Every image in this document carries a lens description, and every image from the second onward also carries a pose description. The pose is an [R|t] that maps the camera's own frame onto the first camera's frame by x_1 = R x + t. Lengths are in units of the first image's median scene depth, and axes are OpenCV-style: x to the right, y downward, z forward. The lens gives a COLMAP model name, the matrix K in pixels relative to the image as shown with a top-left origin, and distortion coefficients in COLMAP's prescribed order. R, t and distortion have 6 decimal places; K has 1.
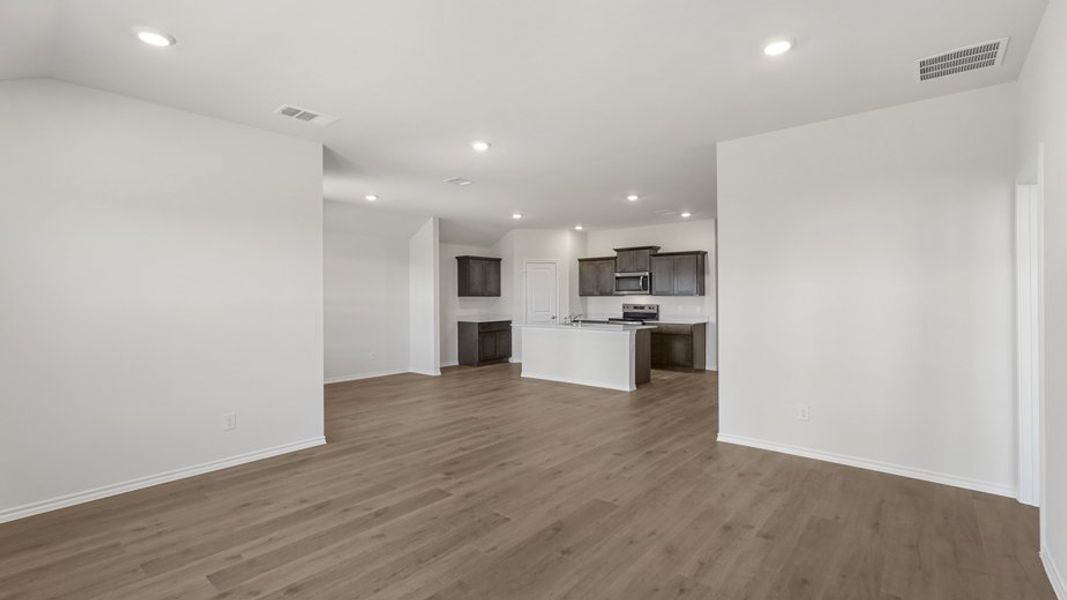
lens RADIAL K [[472.4, 0, 539.2], [0, 472.4, 296.5], [0, 0, 1]] dist [-0.006101, 0.004243]
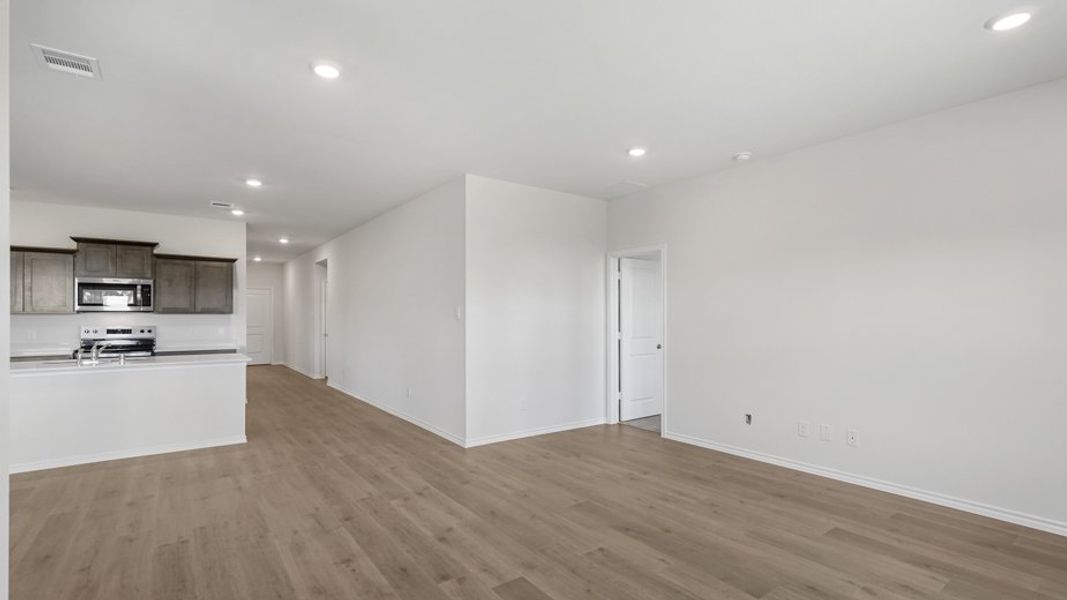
lens RADIAL K [[490.5, 0, 533.5], [0, 490.5, 314.3], [0, 0, 1]] dist [-0.002746, 0.000158]
pose [[0.242550, 0.008773, 0.970099, -0.756944], [-0.002801, 0.999961, -0.008343, 0.008711], [-0.970135, -0.000694, 0.242565, 0.643232]]
